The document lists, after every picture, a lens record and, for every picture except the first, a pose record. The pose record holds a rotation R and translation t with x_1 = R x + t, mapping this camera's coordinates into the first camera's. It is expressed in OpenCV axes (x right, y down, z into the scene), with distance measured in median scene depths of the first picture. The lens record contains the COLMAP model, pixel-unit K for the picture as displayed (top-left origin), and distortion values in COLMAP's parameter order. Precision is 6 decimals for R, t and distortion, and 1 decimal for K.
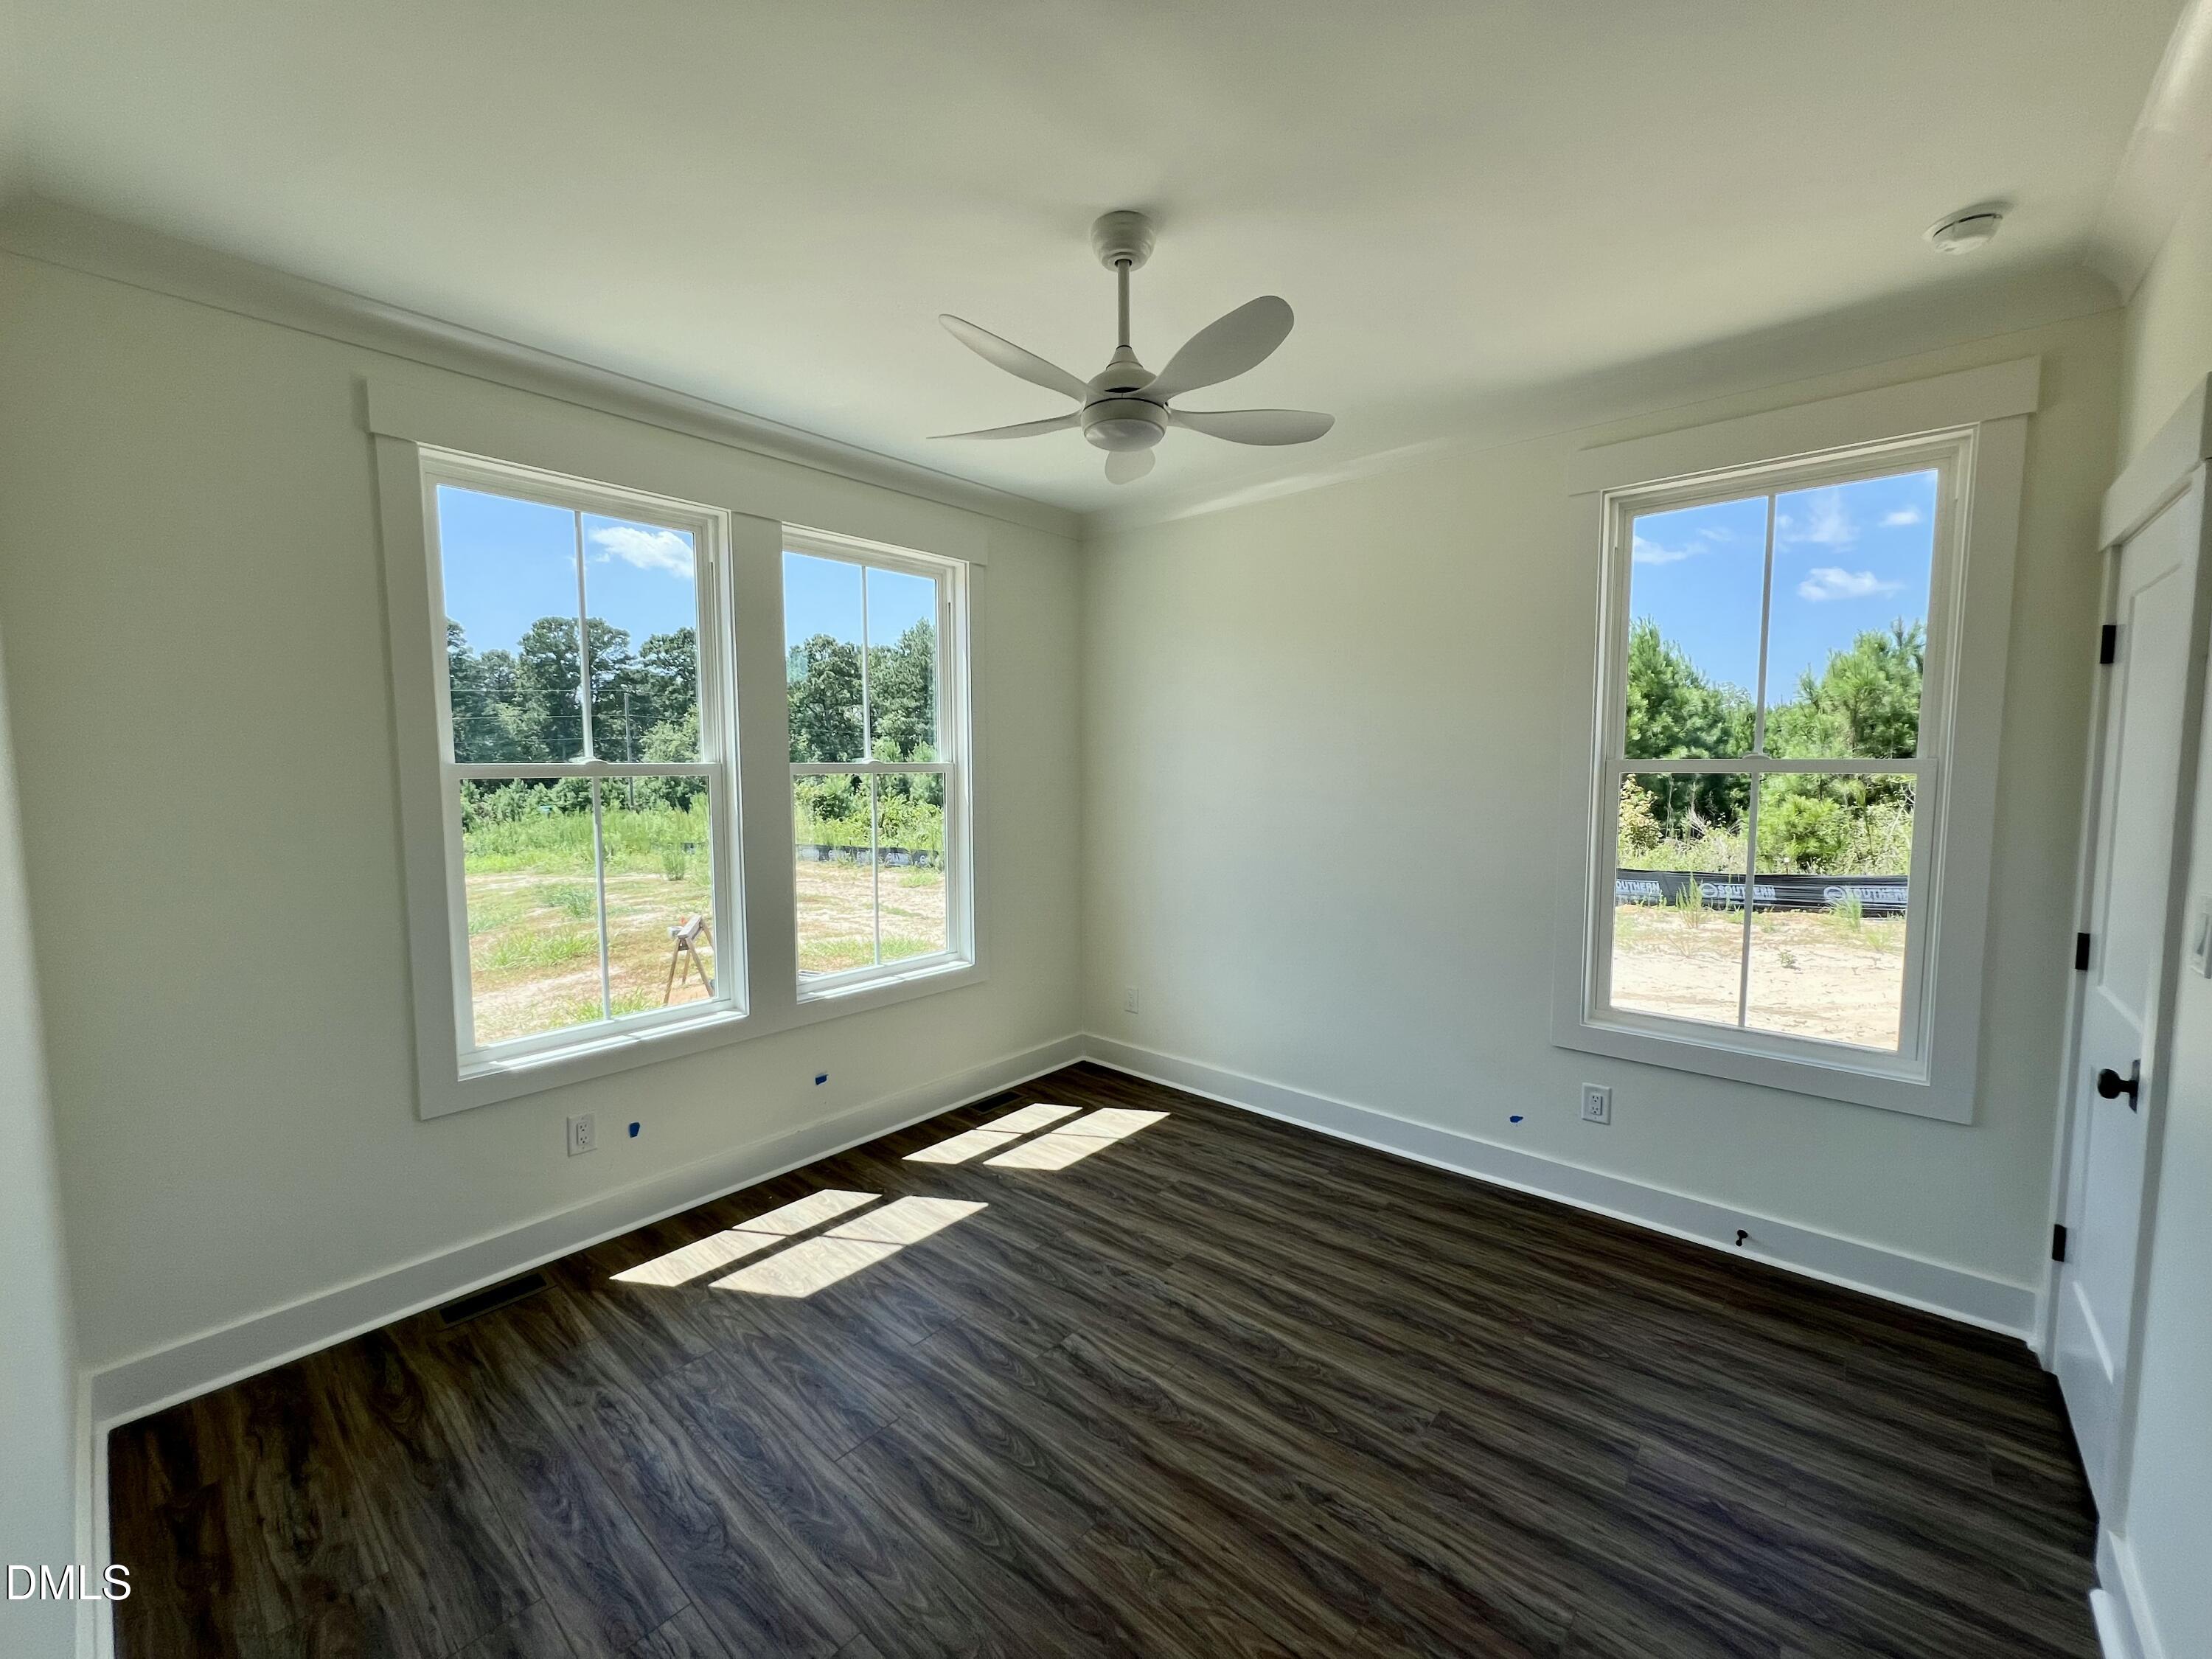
lens RADIAL K [[885.4, 0, 1098.5], [0, 885.4, 835.4], [0, 0, 1]] dist [-0.002690, -0.000263]
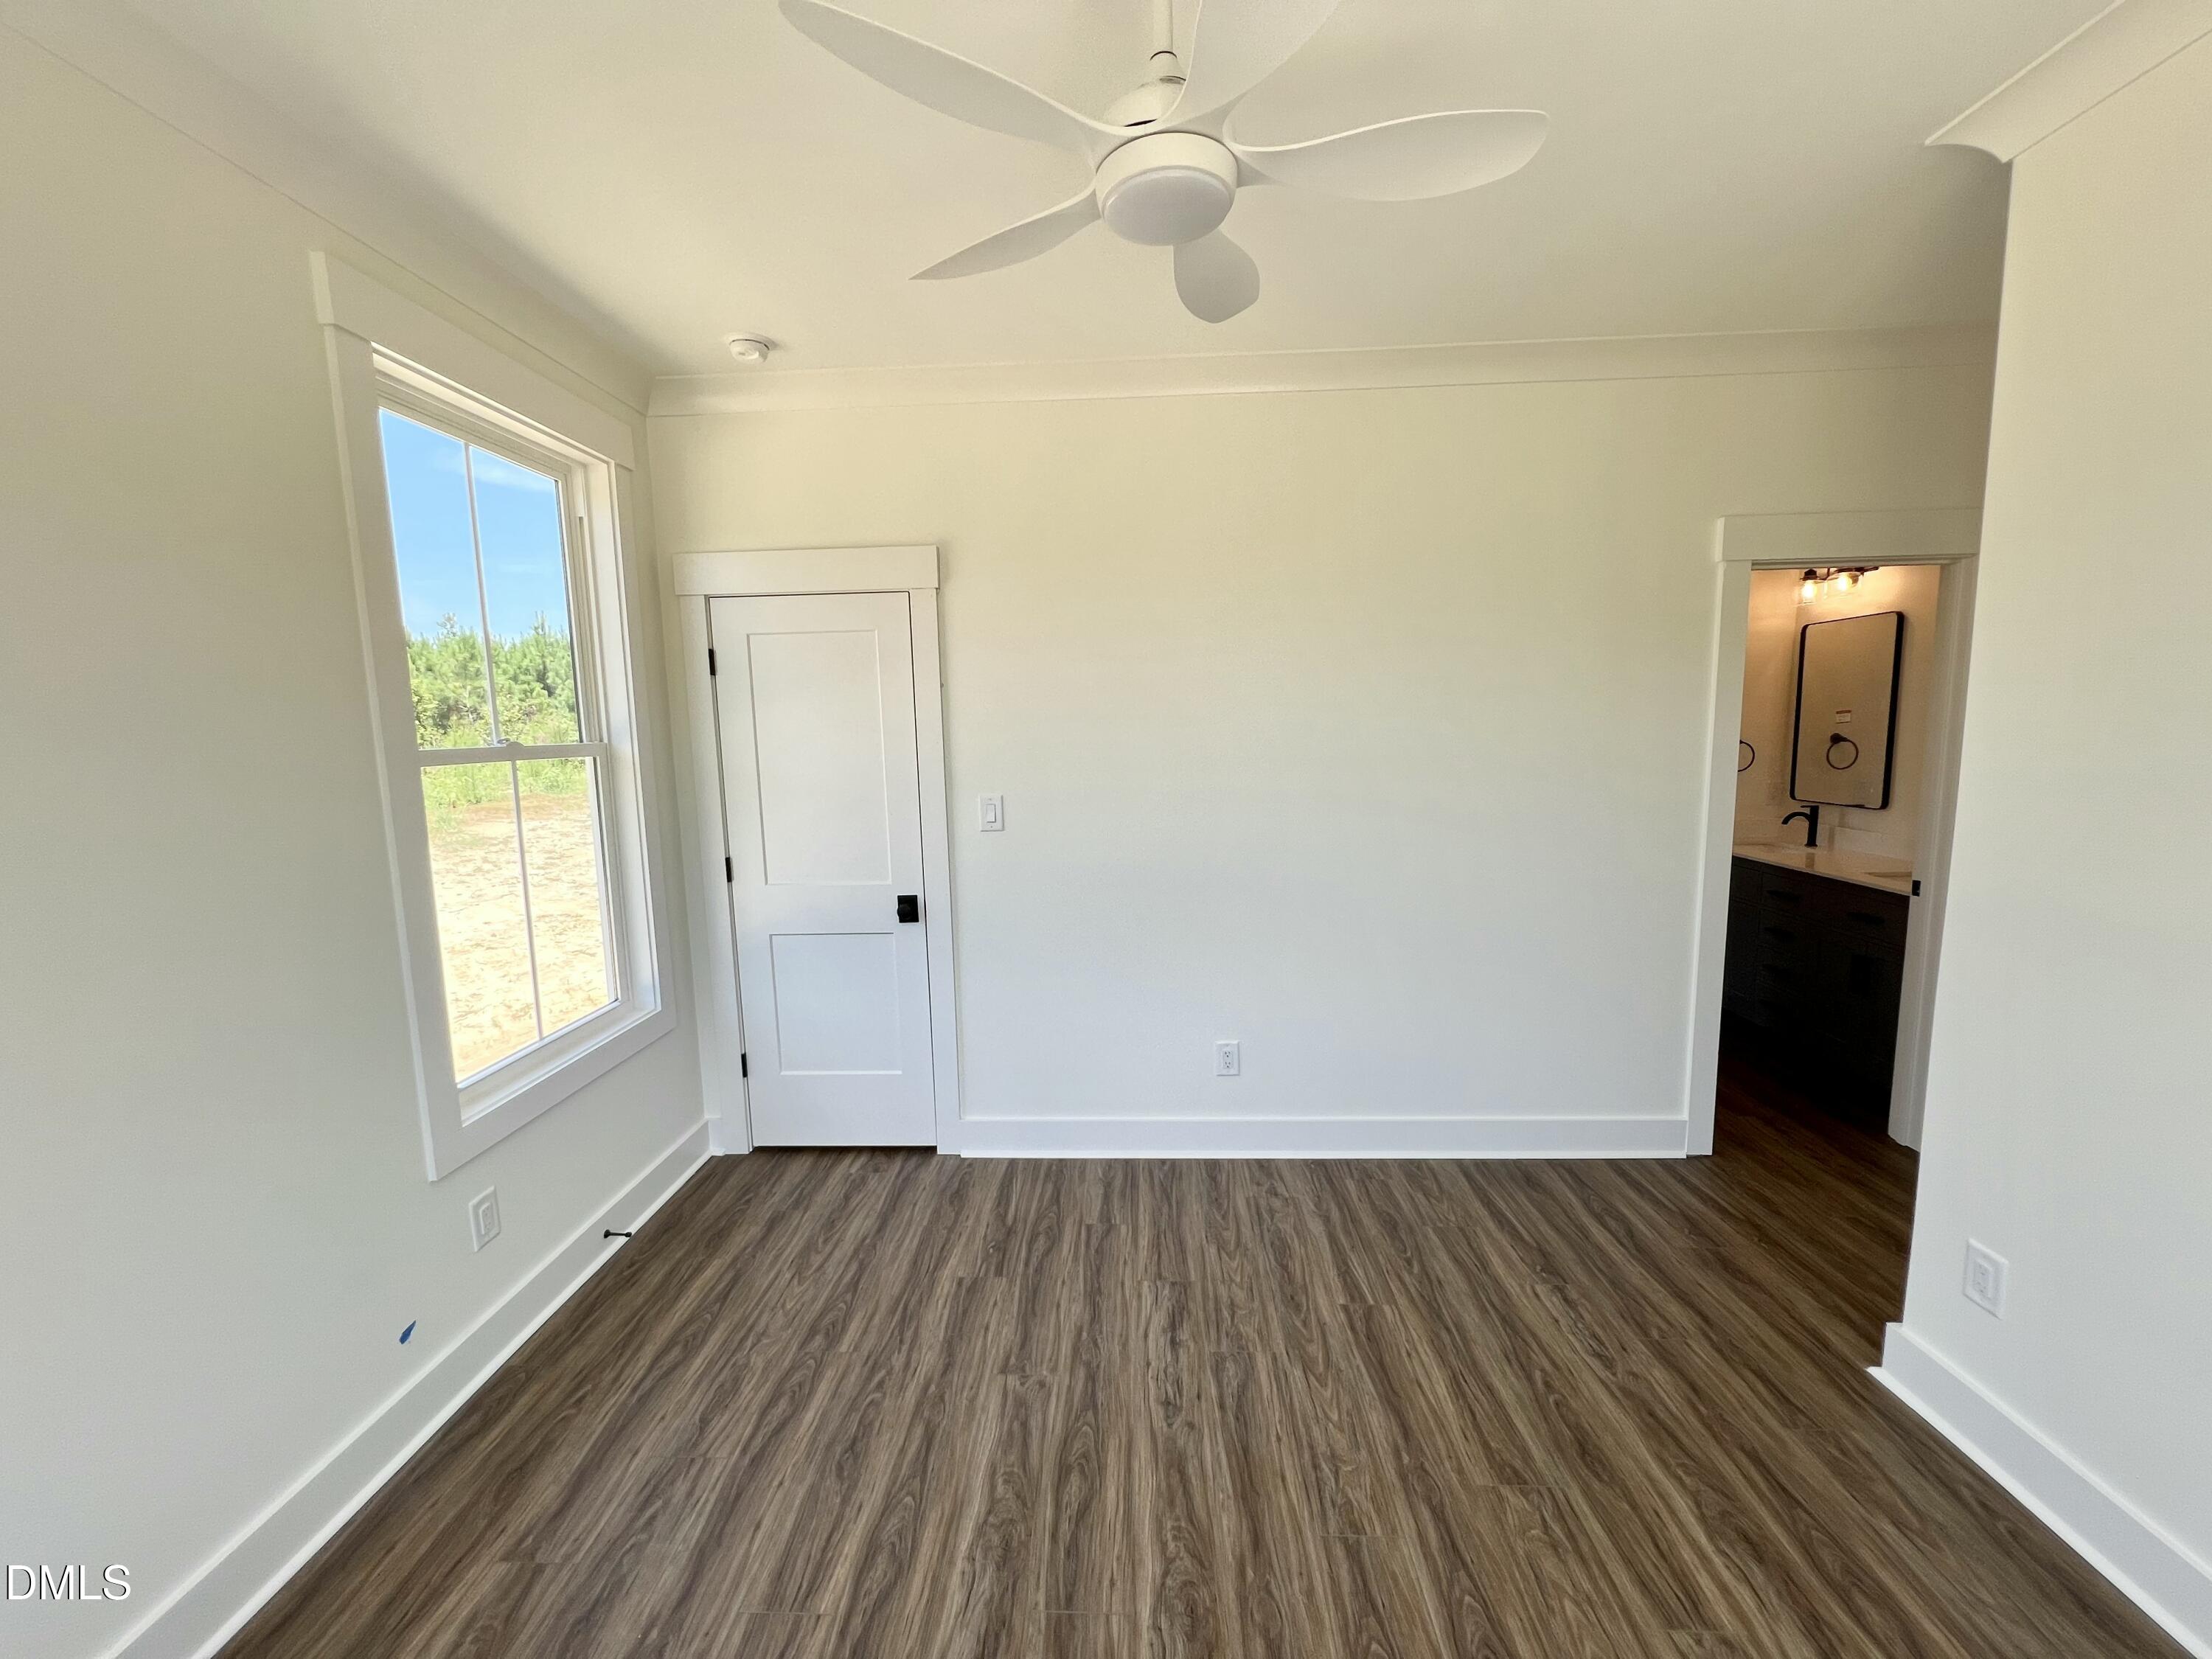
lens RADIAL K [[885.4, 0, 1098.5], [0, 885.4, 835.4], [0, 0, 1]] dist [-0.002690, -0.000263]
pose [[-0.626663, -0.080099, 0.775163, -0.444764], [0.088633, 0.980923, 0.173014, -0.135539], [-0.774234, 0.177126, -0.607609, 1.464441]]
